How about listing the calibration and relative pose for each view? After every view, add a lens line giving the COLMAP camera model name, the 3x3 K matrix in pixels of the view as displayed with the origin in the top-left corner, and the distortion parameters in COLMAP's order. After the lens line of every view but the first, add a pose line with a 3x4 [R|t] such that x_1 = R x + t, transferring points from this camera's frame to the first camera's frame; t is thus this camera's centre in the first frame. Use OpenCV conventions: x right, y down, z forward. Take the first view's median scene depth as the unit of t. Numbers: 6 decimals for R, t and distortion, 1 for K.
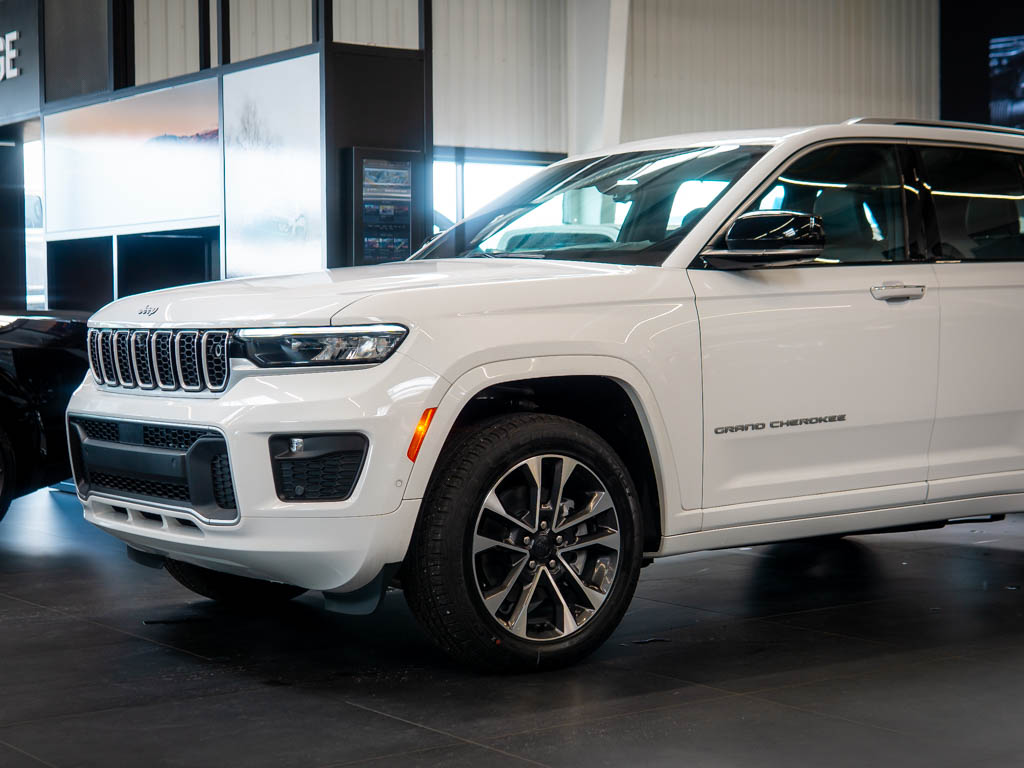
lens RADIAL K [[1820.7, 0, 518.6], [0, 1820.7, 381.6], [0, 0, 1]] dist [0.178052, 0.000000]
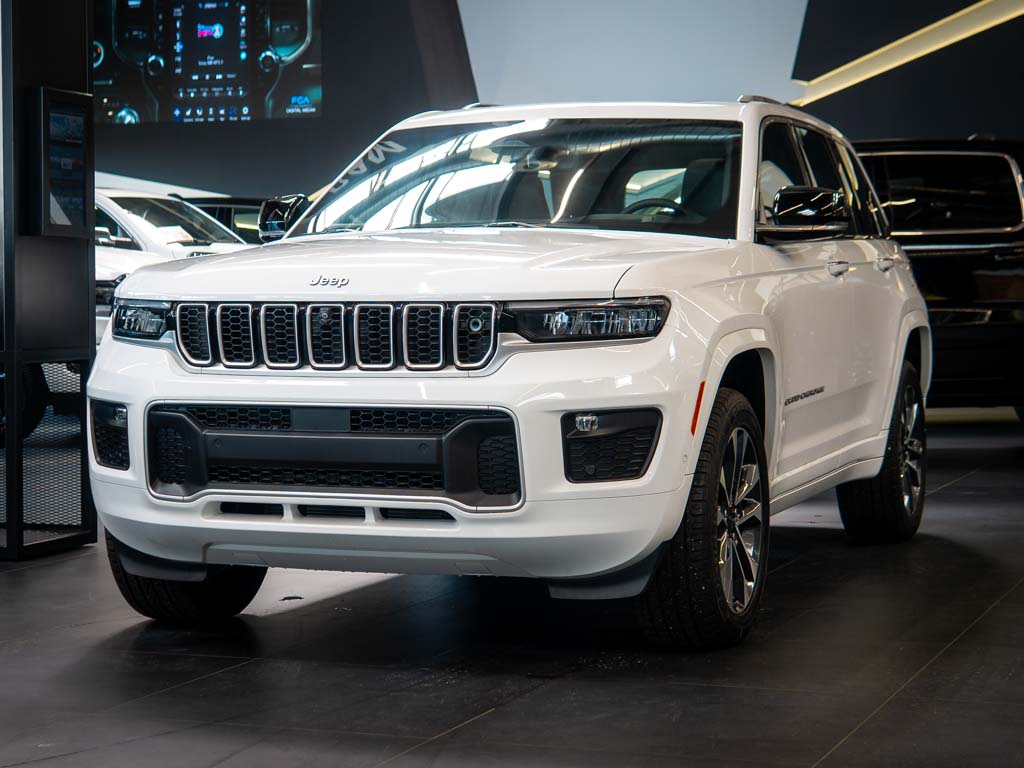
lens RADIAL K [[1820.7, 0, 509.6], [0, 1820.7, 334.3], [0, 0, 1]] dist [0.178052, 0.000000]
pose [[0.831220, -0.010657, 0.555842, -0.663022], [0.017476, 0.999823, -0.006965, -0.005366], [-0.555670, 0.015503, 0.831259, 0.222851]]
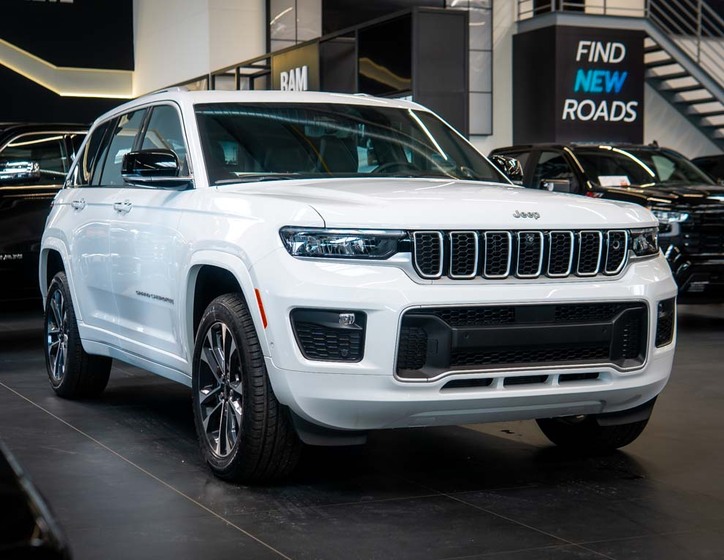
lens RADIAL K [[1281.2, 0, 336.7], [0, 1281.2, 297.9], [0, 0, 1]] dist [0.167328, 0.000000]
pose [[0.229538, -0.050878, 0.971969, -1.148343], [0.030329, 0.998522, 0.045106, -0.027295], [-0.972827, 0.019125, 0.230741, 0.981184]]
